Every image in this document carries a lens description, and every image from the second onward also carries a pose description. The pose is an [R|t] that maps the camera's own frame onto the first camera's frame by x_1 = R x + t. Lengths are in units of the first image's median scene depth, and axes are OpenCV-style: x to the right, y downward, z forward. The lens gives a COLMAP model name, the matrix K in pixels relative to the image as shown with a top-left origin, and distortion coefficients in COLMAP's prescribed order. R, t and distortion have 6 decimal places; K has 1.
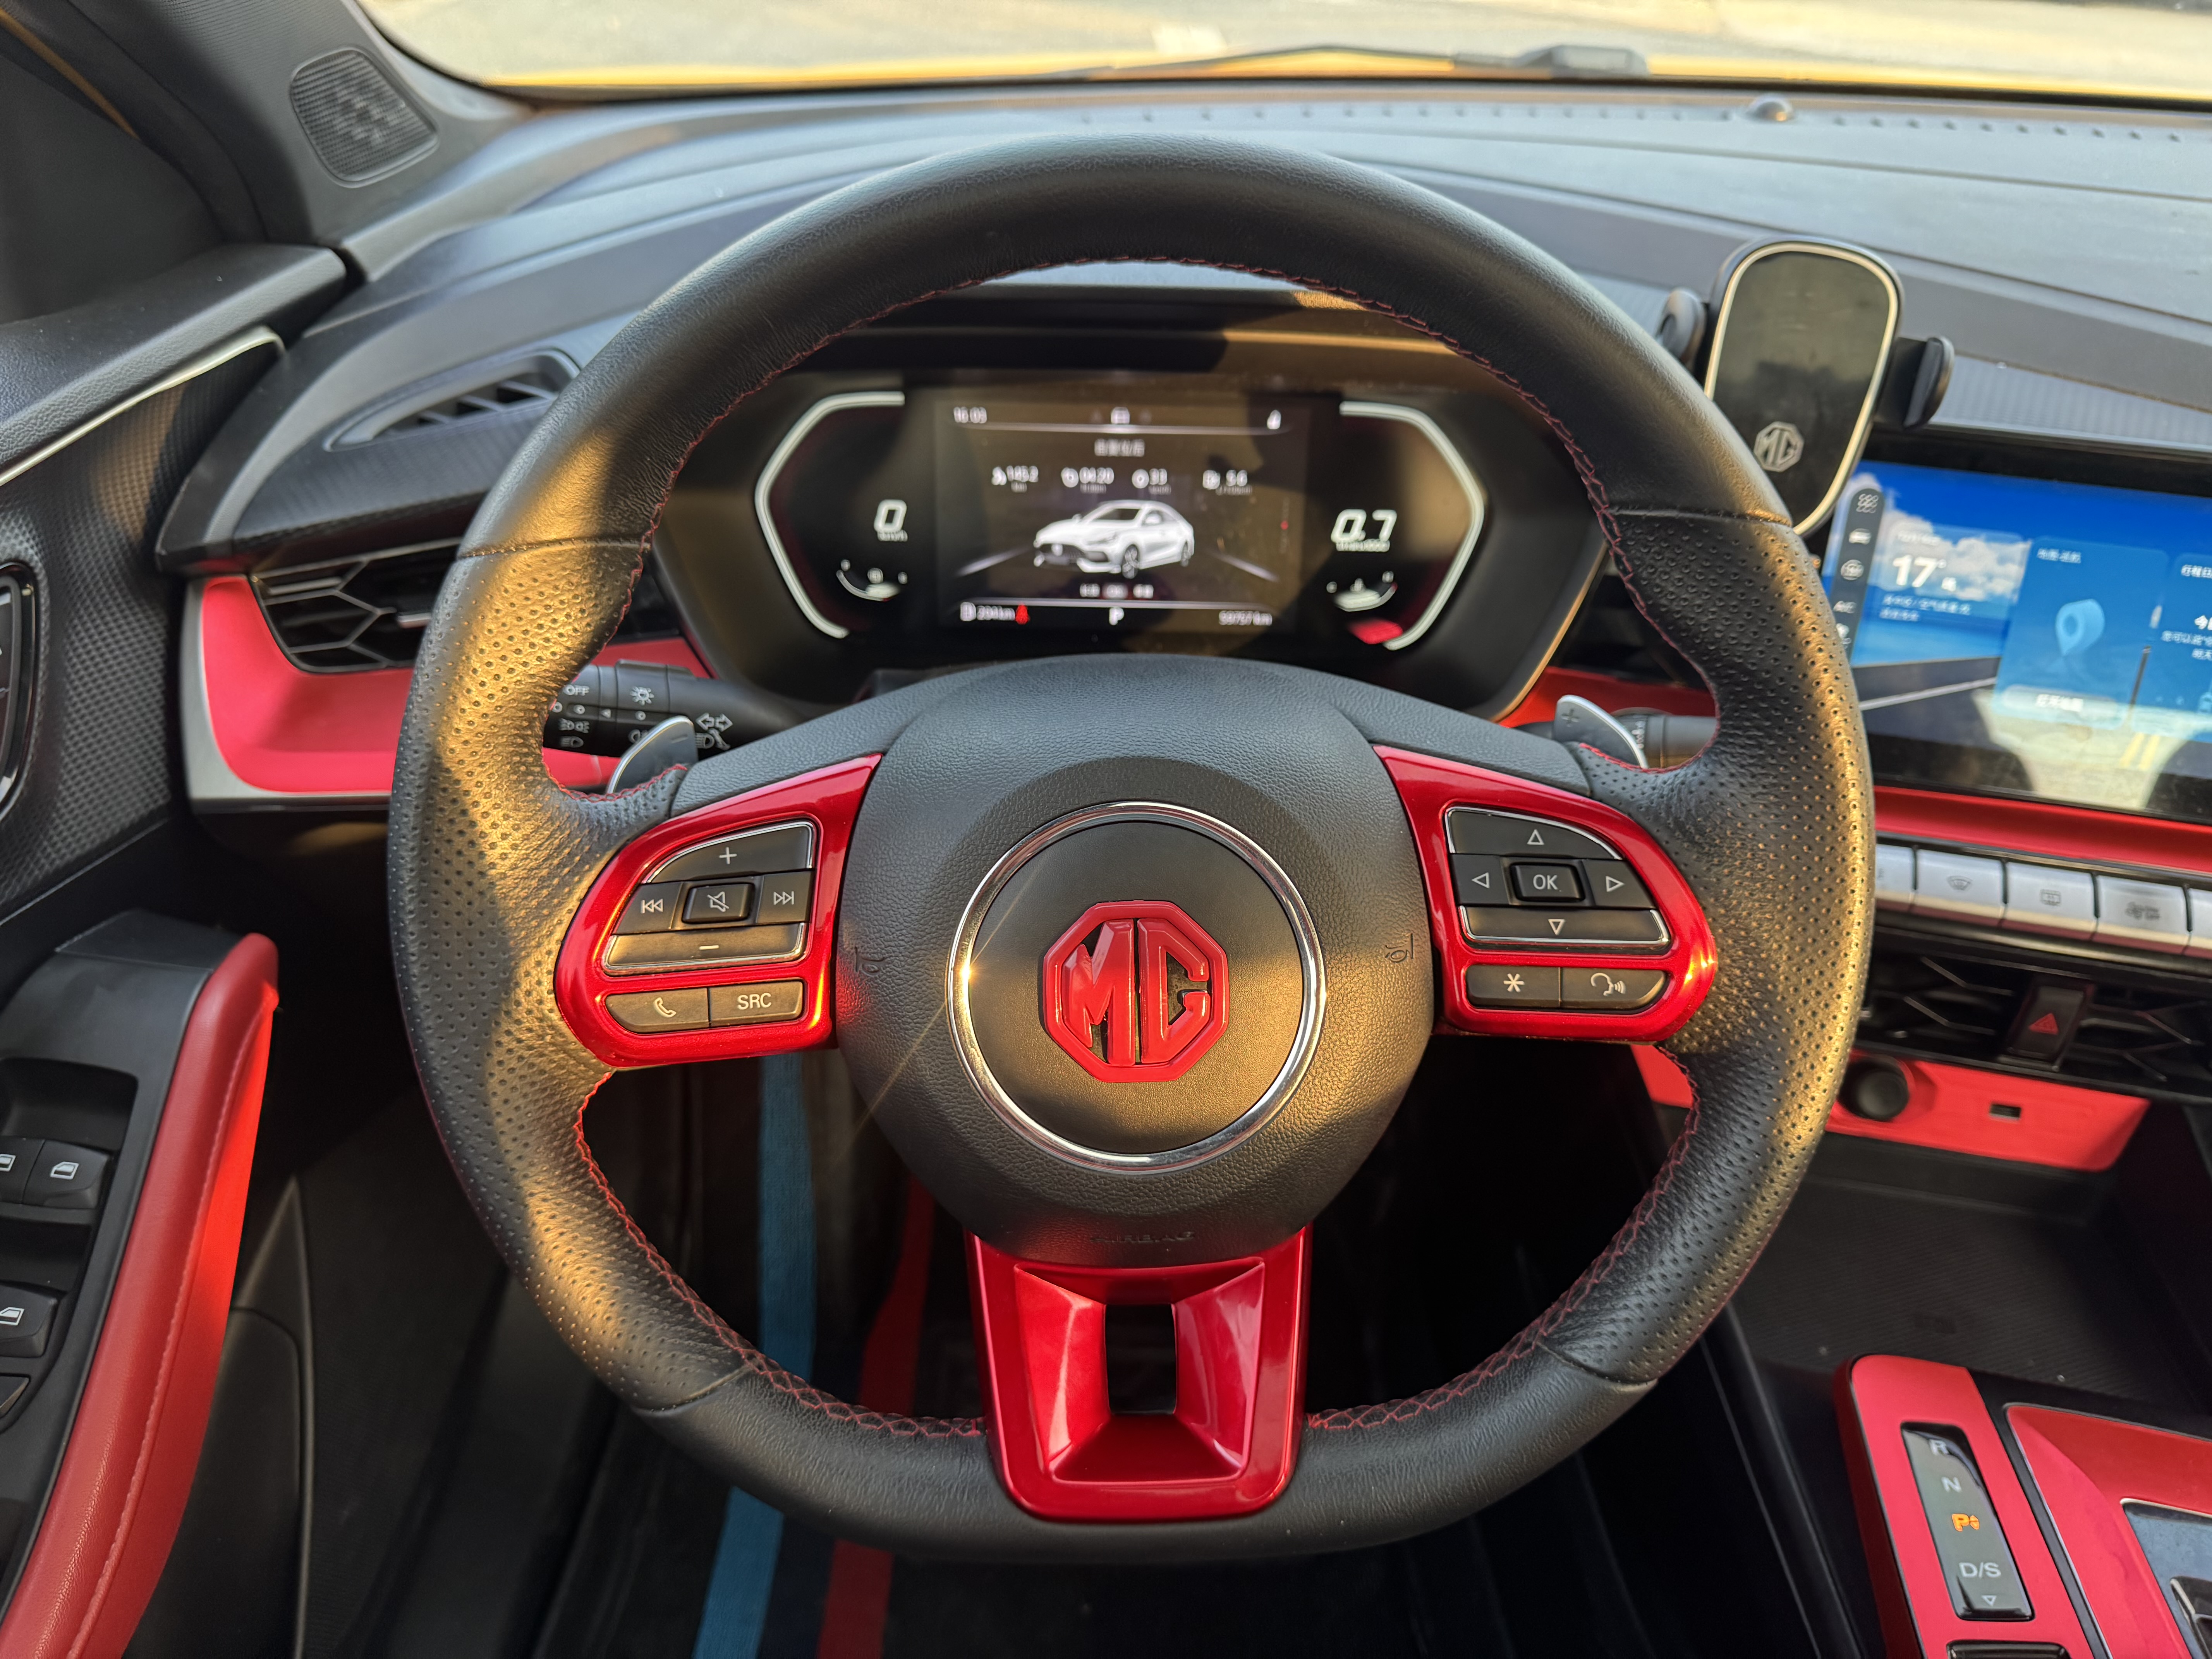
lens RADIAL K [[1601.3, 0, 1106.7], [0, 1601.3, 858.8], [0, 0, 1]] dist [0.033029, -0.058893]
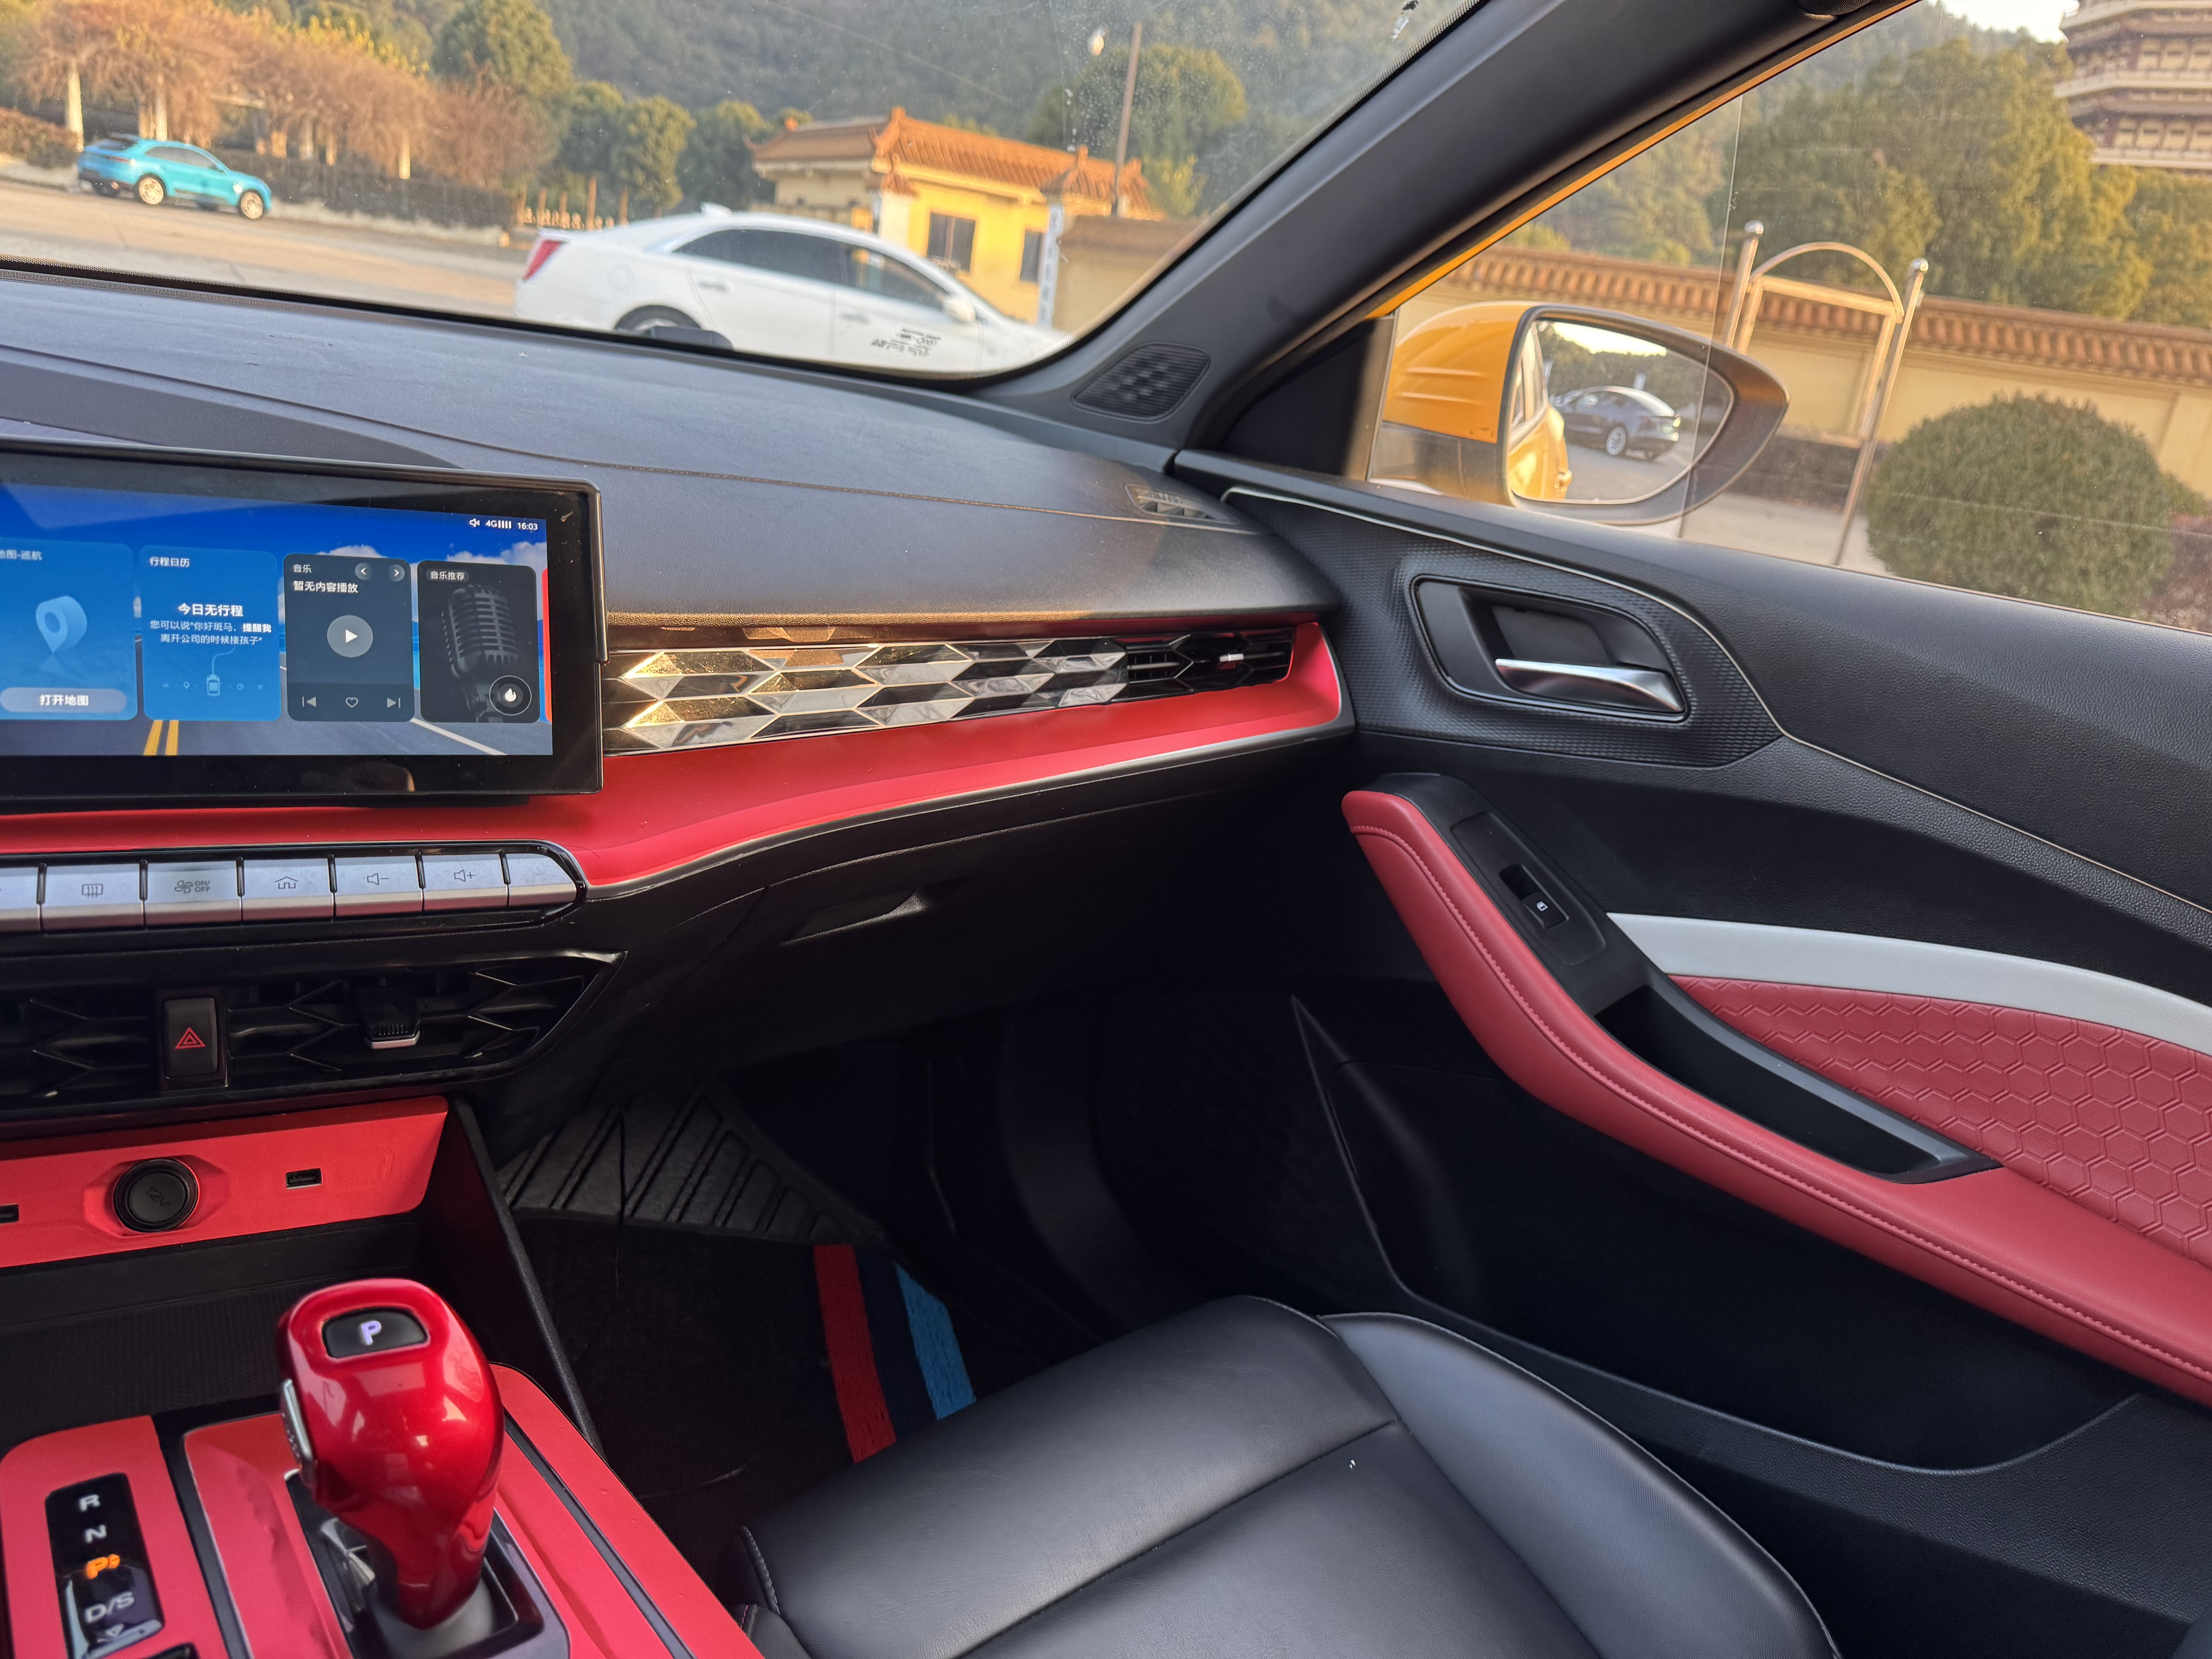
lens RADIAL K [[1600.2, 0, 1134.3], [0, 1600.2, 848.3], [0, 0, 1]] dist [0.009607, -0.024389]
pose [[0.736537, -0.130453, 0.663698, 0.410919], [0.269415, 0.956611, -0.110955, 0.279205], [-0.620426, 0.260532, 0.739726, -0.119700]]
